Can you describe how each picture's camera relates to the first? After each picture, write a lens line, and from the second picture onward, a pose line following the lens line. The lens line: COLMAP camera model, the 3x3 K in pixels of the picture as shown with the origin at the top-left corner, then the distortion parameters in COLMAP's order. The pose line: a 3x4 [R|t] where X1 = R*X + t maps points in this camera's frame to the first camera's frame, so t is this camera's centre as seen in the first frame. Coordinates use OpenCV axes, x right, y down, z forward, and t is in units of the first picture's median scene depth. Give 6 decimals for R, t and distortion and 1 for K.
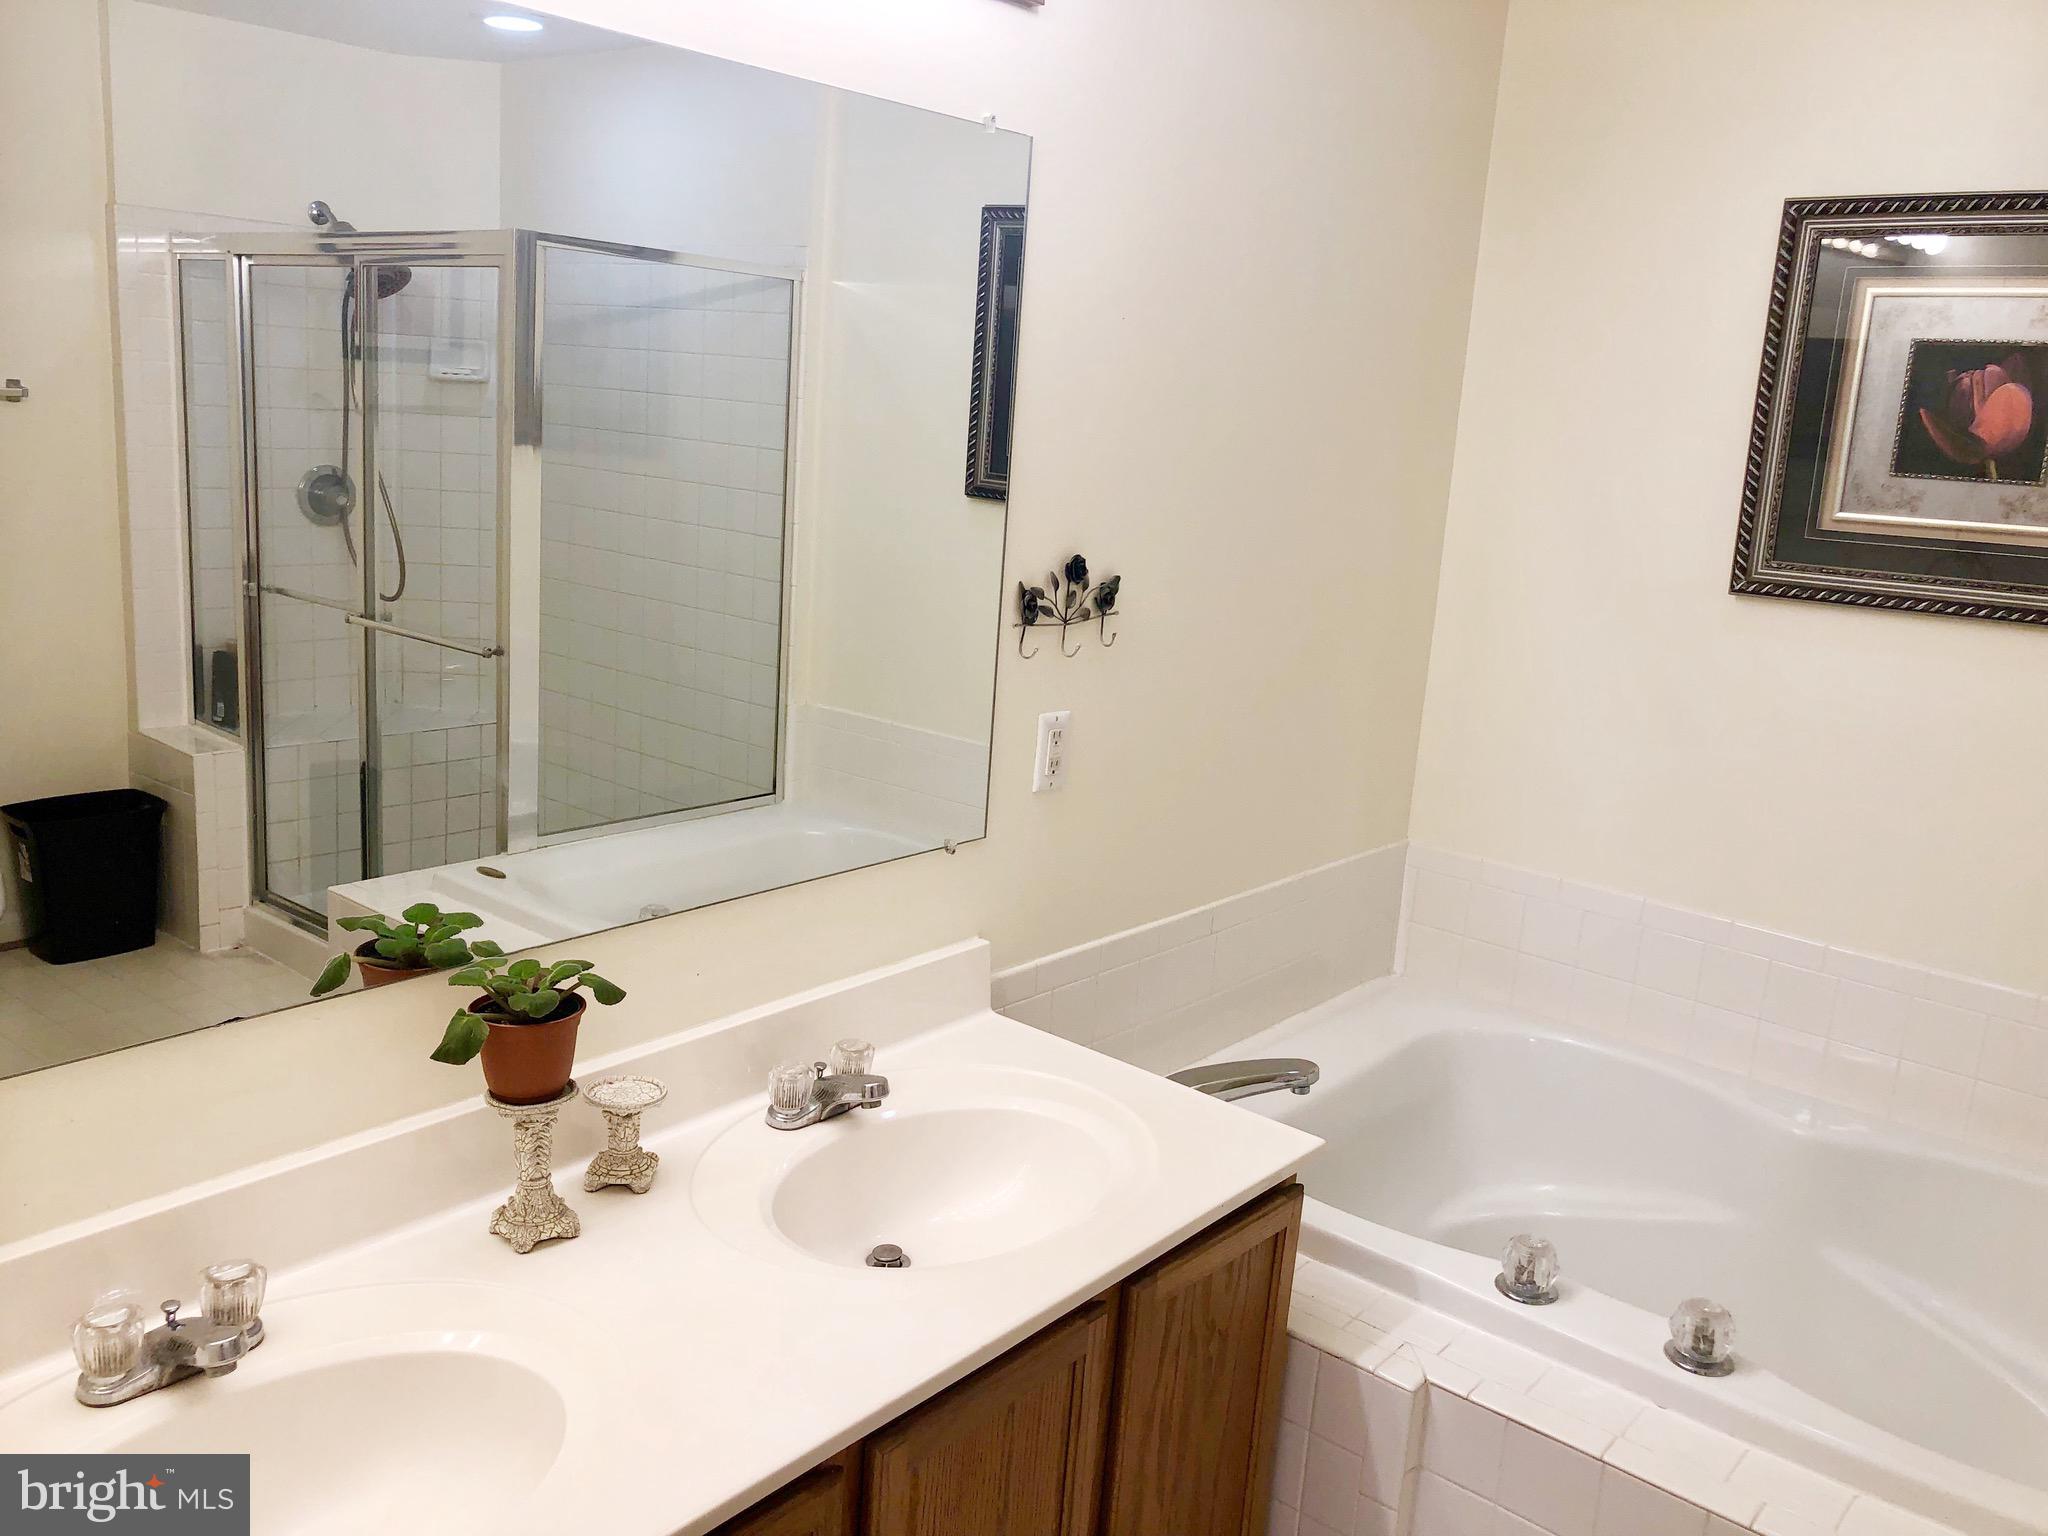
lens RADIAL K [[1697.3, 0, 1027.2], [0, 1697.3, 766.3], [0, 0, 1]] dist [0.034192, -0.020990]
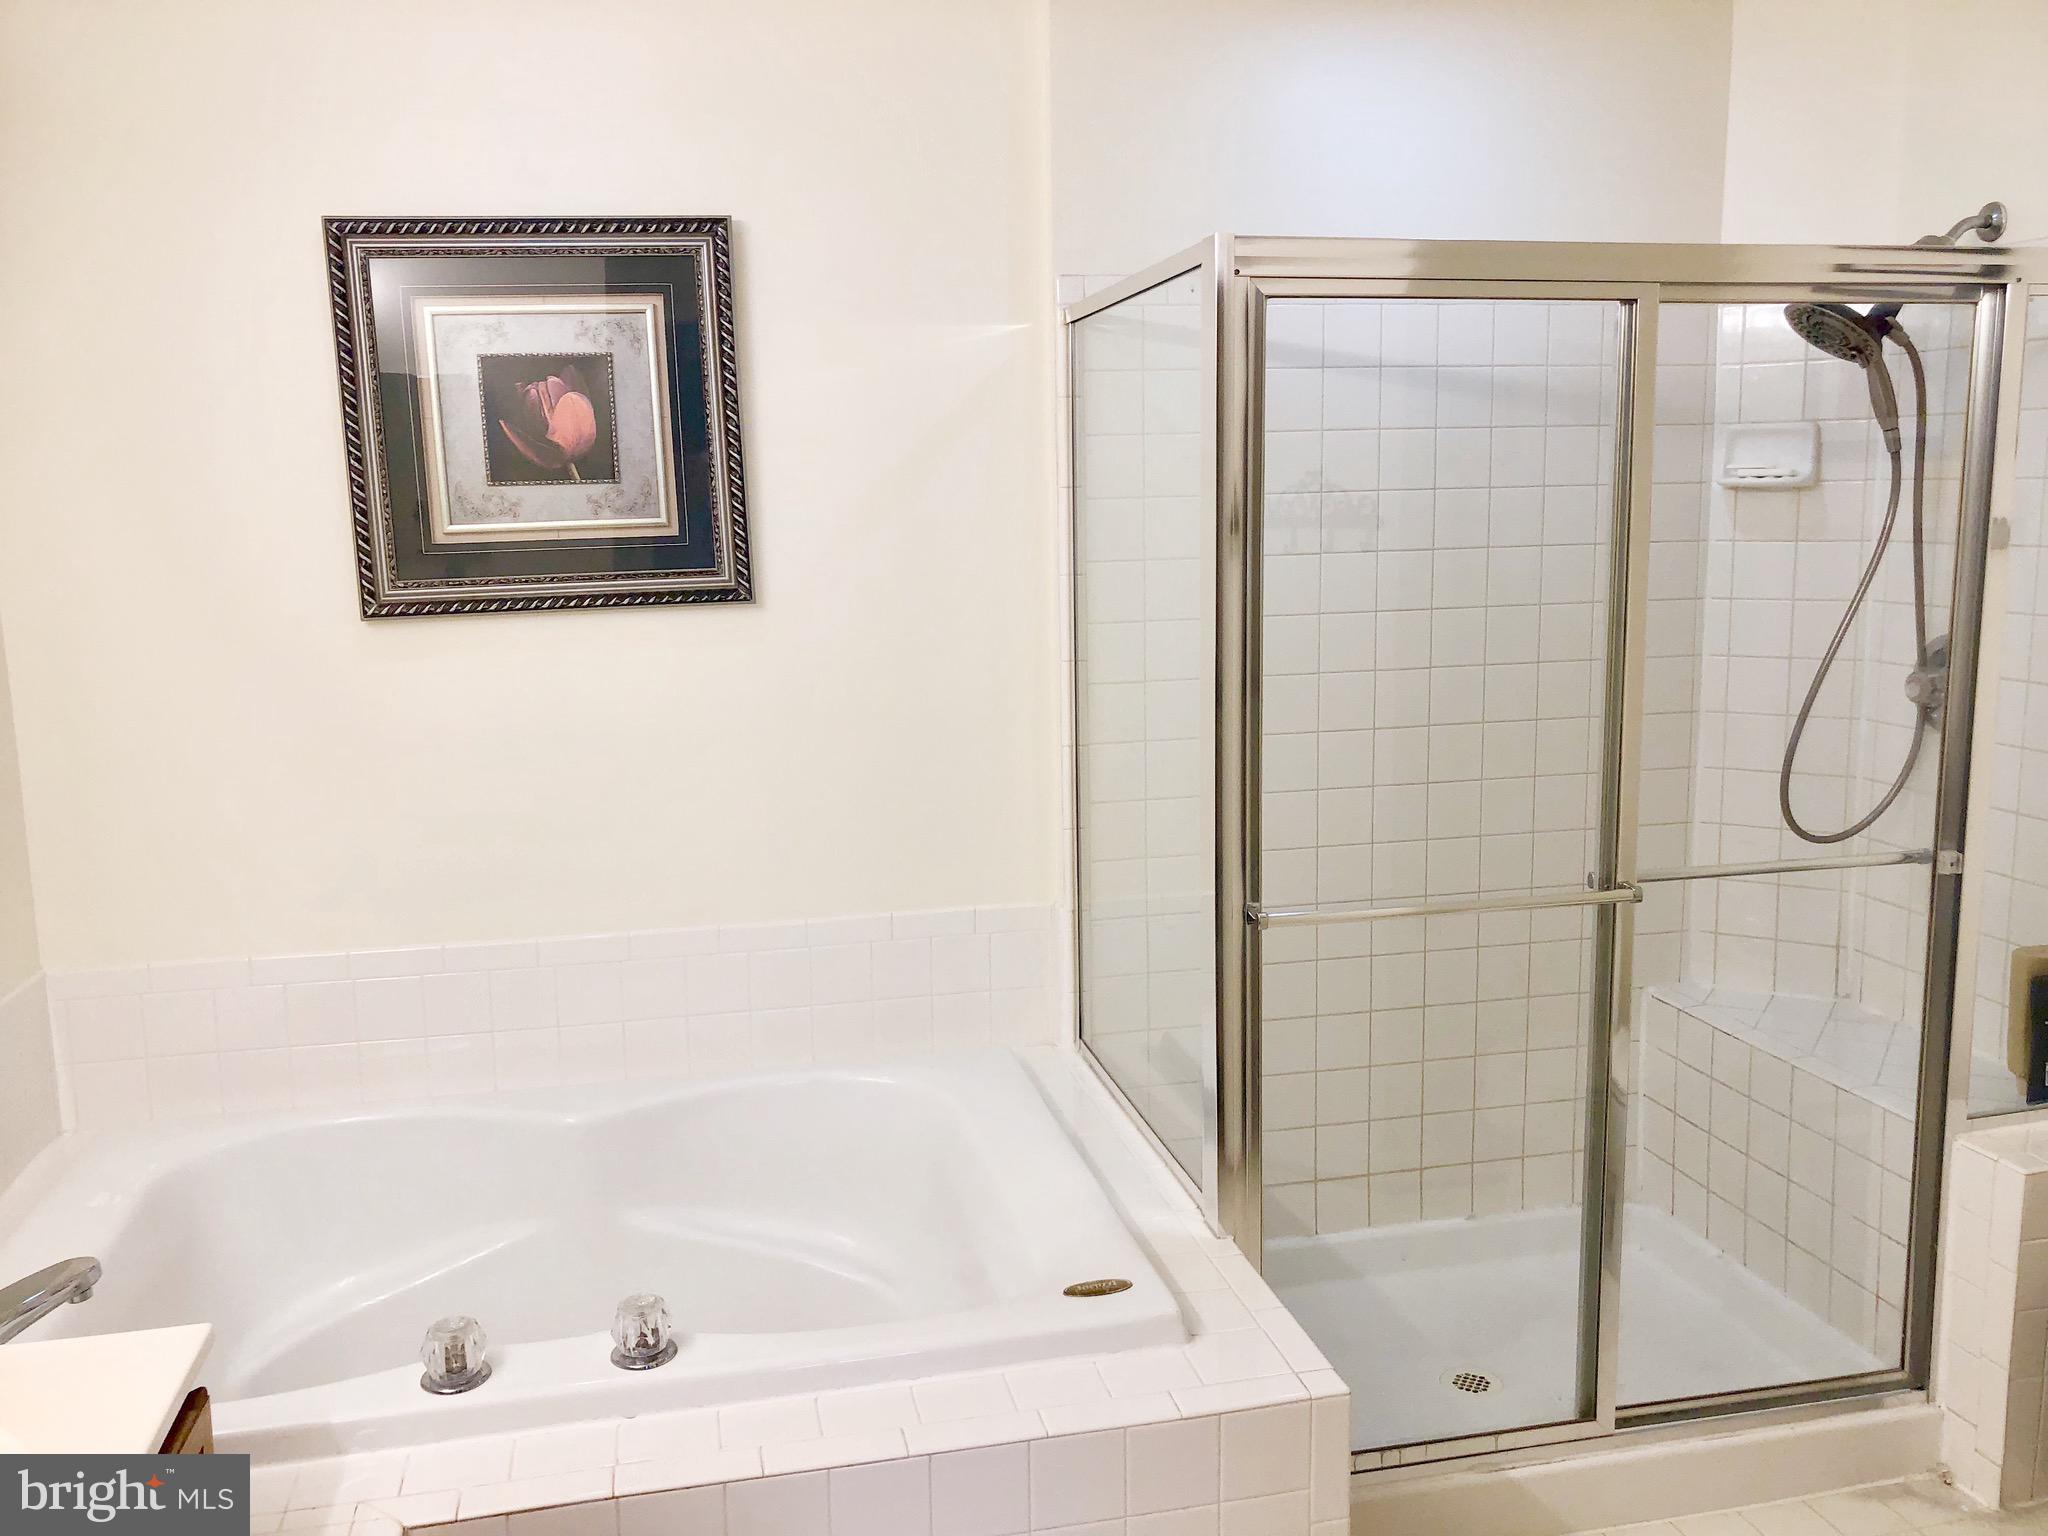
lens RADIAL K [[1697.3, 0, 1025.6], [0, 1697.3, 772.4], [0, 0, 1]] dist [0.034192, -0.020990]
pose [[0.615928, -0.220502, 0.756315, -0.119882], [0.225981, 0.969137, 0.098515, -0.028949], [-0.754696, 0.110235, 0.646748, 0.099592]]
